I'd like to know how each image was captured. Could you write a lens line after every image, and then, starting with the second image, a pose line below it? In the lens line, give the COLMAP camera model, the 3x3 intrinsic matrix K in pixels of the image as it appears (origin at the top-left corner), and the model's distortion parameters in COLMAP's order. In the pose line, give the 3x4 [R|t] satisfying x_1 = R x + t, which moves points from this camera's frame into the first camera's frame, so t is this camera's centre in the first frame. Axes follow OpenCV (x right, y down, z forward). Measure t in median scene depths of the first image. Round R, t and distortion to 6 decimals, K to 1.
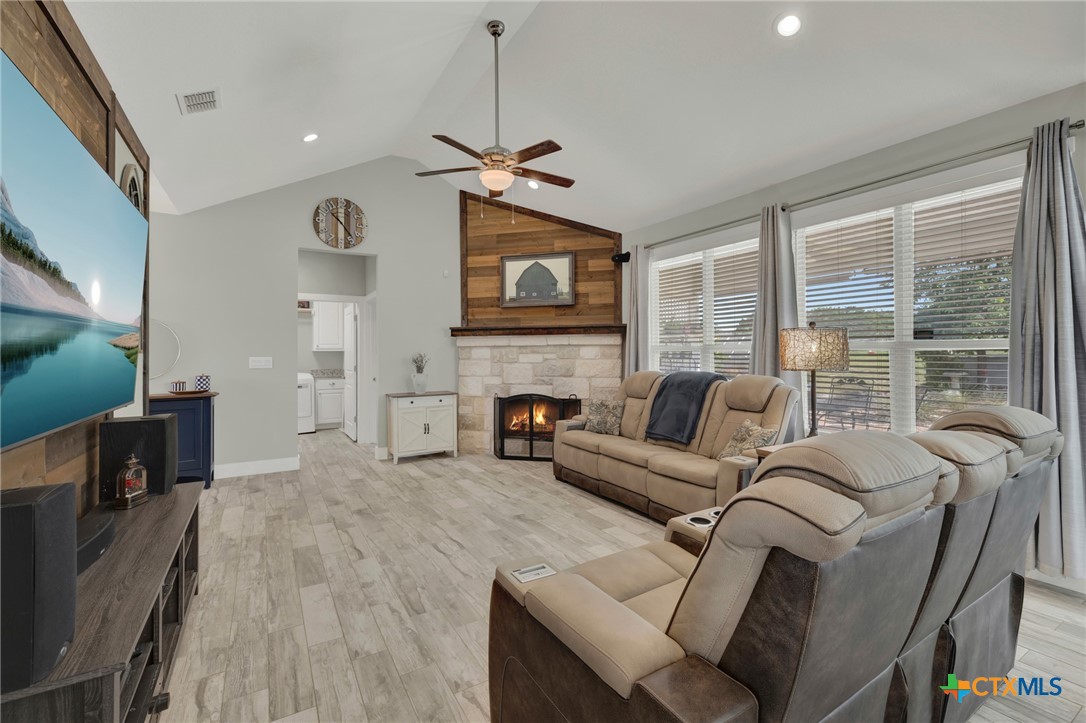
lens RADIAL K [[467.0, 0, 540.7], [0, 467.0, 355.6], [0, 0, 1]] dist [-0.023823, 0.001945]
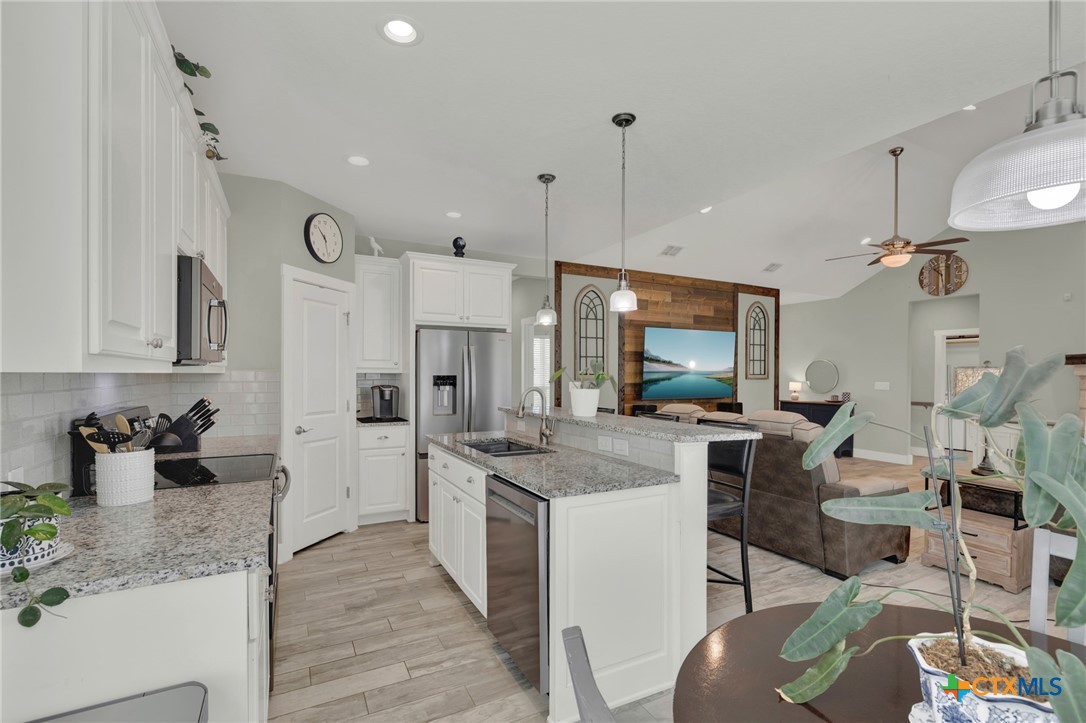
lens RADIAL K [[496.4, 0, 541.6], [0, 496.4, 370.1], [0, 0, 1]] dist [-0.000153, -0.000024]
pose [[-0.046189, -0.006095, -0.998914, 0.966169], [-0.006638, 0.999961, -0.005794, -0.017604], [0.998911, 0.006363, -0.046227, -0.006070]]
